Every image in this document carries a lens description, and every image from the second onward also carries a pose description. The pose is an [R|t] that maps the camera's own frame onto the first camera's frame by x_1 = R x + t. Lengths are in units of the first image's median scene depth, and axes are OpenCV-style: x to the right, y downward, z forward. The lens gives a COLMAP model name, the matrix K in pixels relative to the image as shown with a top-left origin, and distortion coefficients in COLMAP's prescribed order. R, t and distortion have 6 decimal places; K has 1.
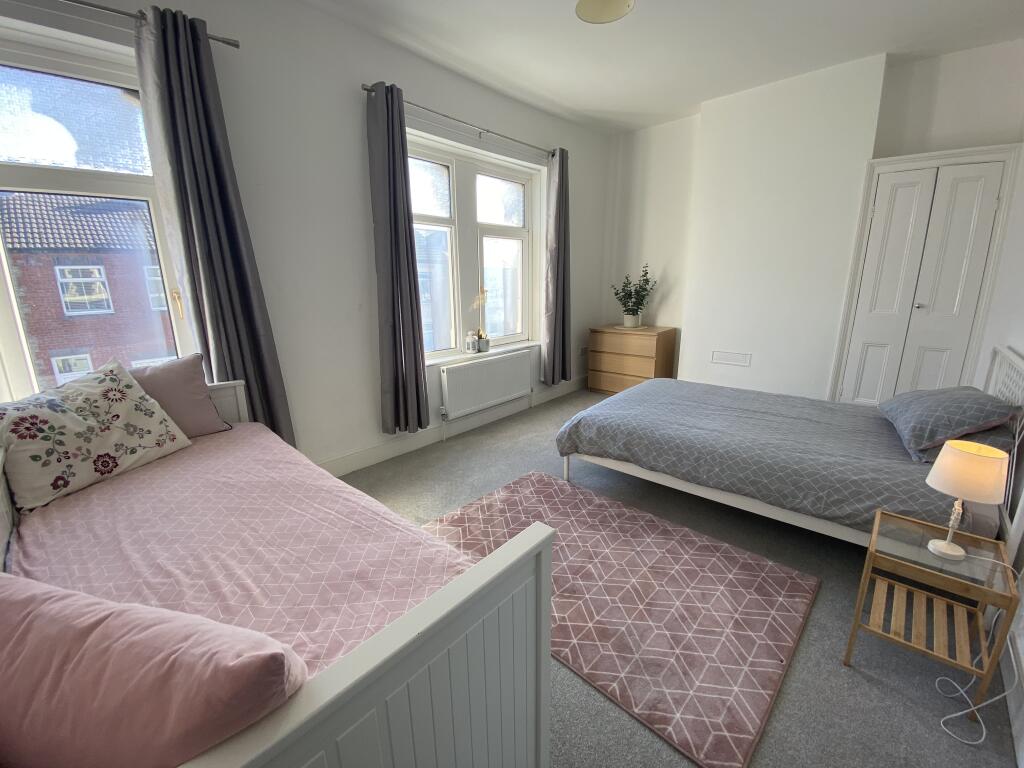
lens RADIAL K [[412.9, 0, 512.0], [0, 412.9, 384.0], [0, 0, 1]] dist [0.016357, -0.016945]
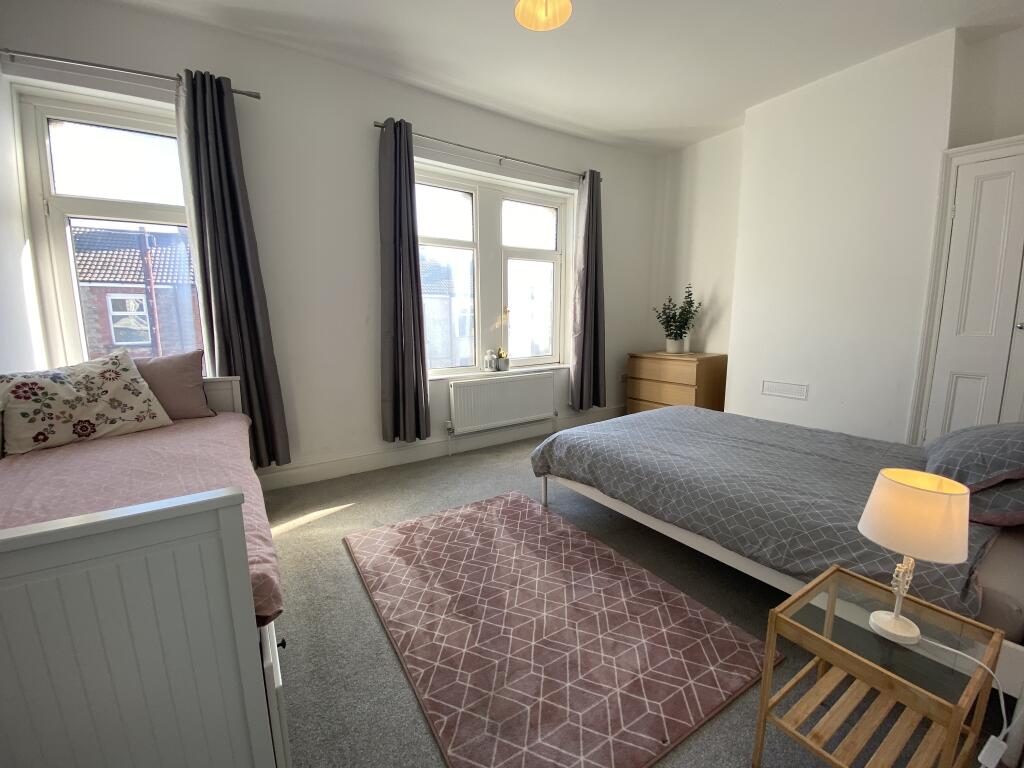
lens RADIAL K [[412.9, 0, 512.0], [0, 412.9, 384.0], [0, 0, 1]] dist [0.016357, -0.016945]
pose [[0.969609, 0.043271, -0.240803, 0.301318], [-0.063830, 0.994889, -0.078236, 0.045904], [0.236187, 0.091229, 0.967416, 0.067638]]
